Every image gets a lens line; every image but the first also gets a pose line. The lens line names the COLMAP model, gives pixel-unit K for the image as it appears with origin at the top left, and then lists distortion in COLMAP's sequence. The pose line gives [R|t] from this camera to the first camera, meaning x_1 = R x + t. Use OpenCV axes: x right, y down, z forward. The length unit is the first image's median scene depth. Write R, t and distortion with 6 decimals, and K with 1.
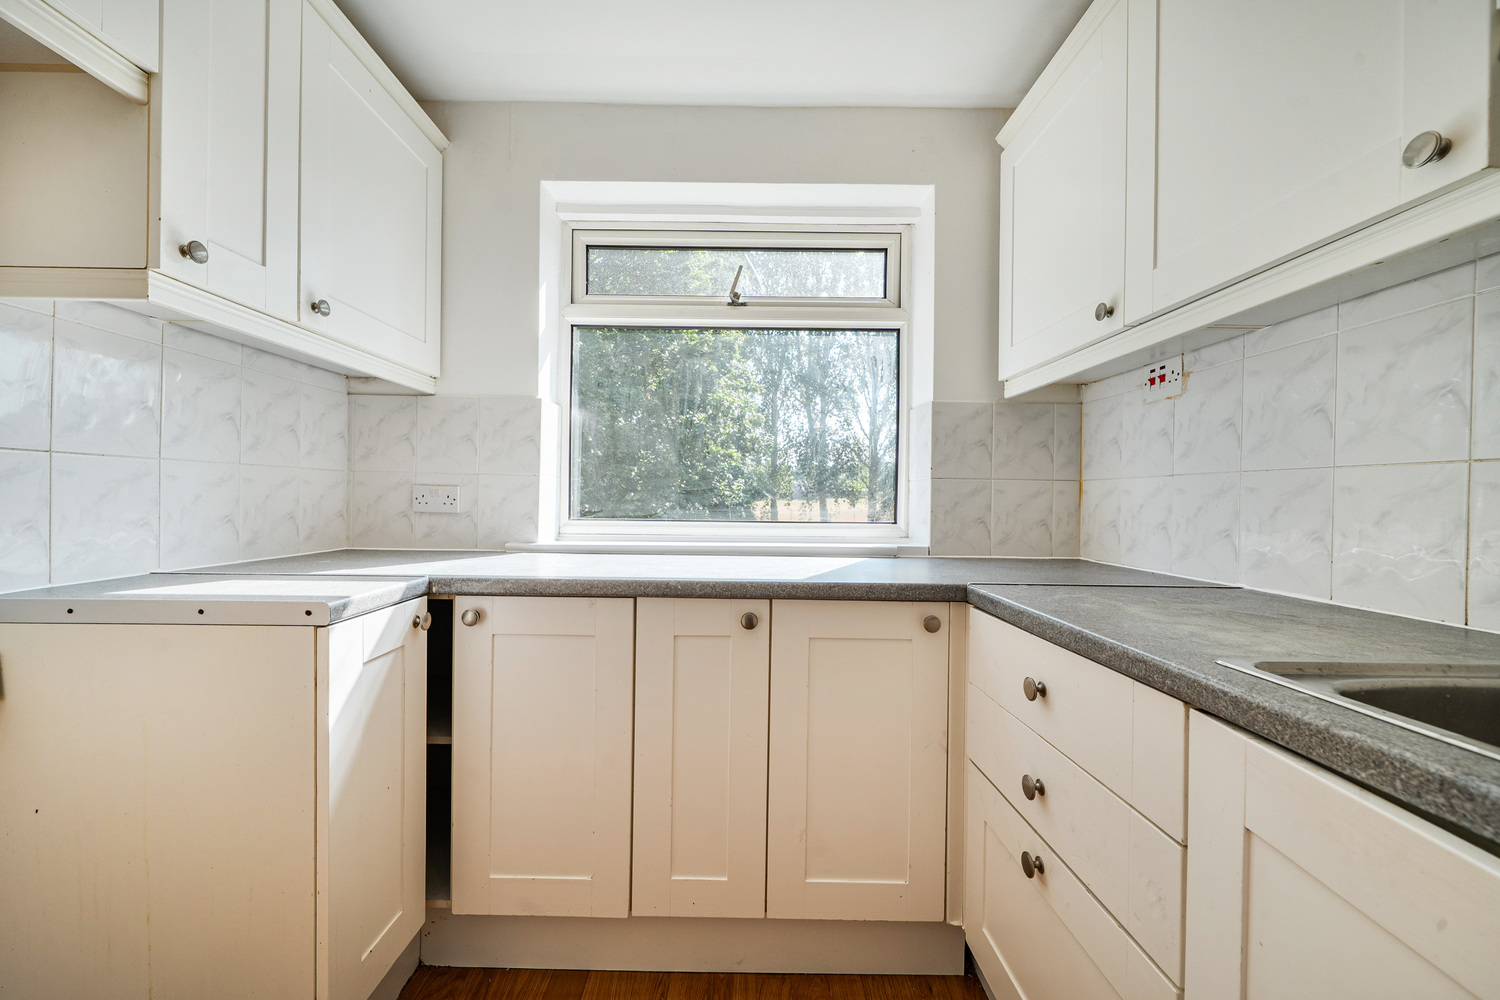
lens RADIAL K [[578.2, 0, 750.0], [0, 578.2, 500.0], [0, 0, 1]] dist [0.000013, -0.000127]
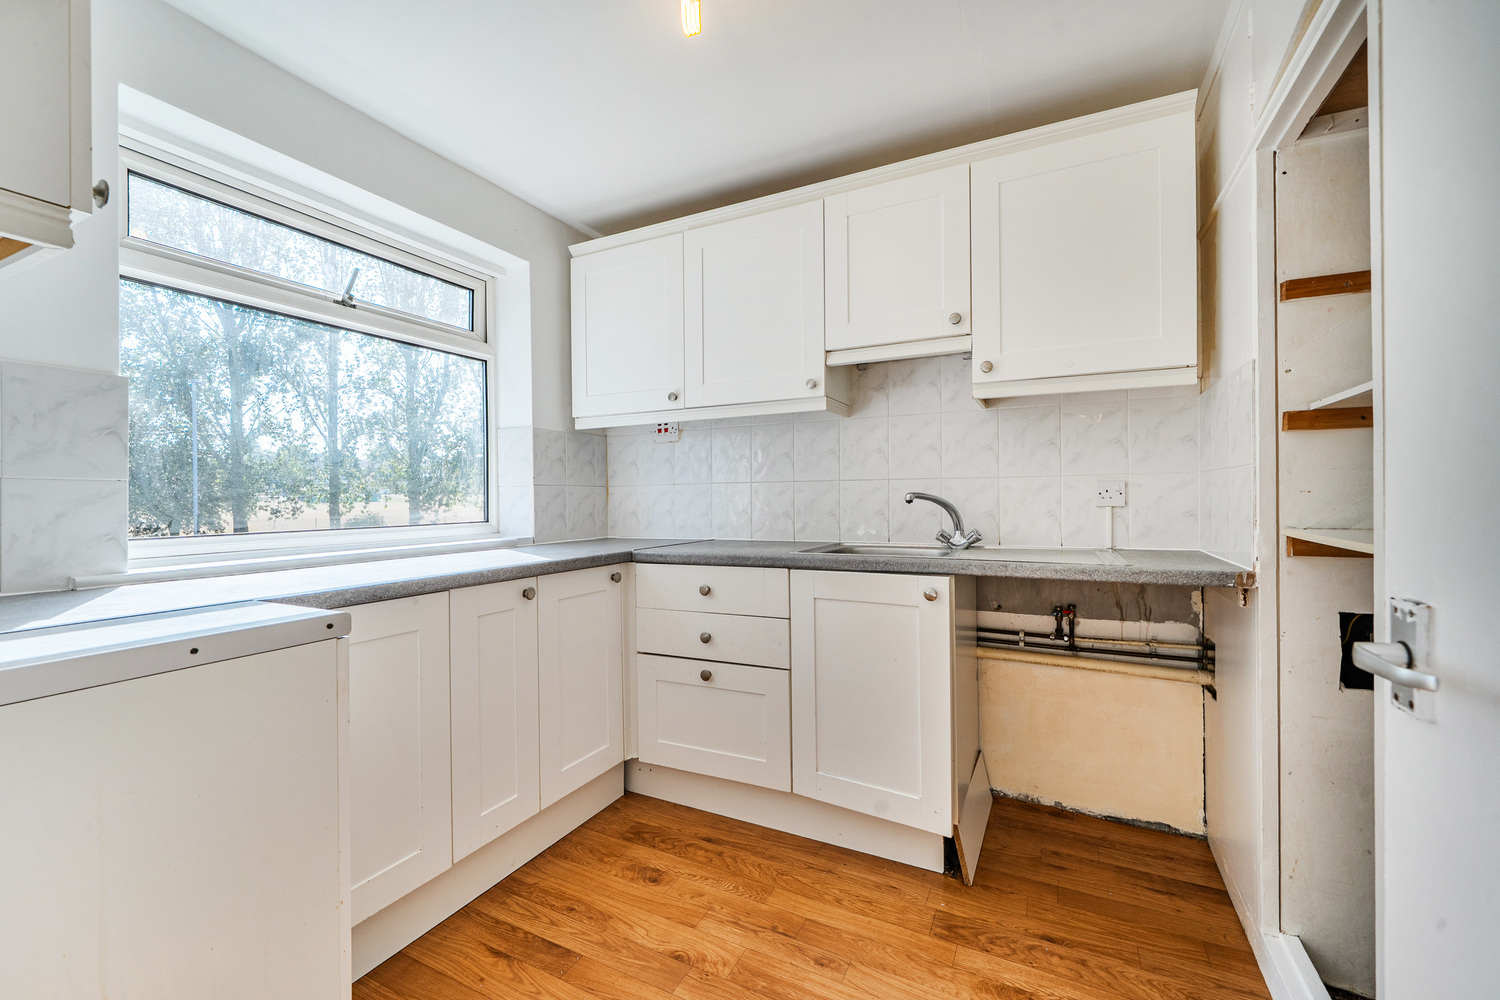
lens RADIAL K [[603.4, 0, 750.0], [0, 603.4, 500.0], [0, 0, 1]] dist [-0.001530, -0.000132]
pose [[0.450037, -0.021636, 0.892748, -0.692925], [0.022254, 0.999668, 0.013009, -0.010088], [-0.892733, 0.014012, 0.450369, -0.060478]]
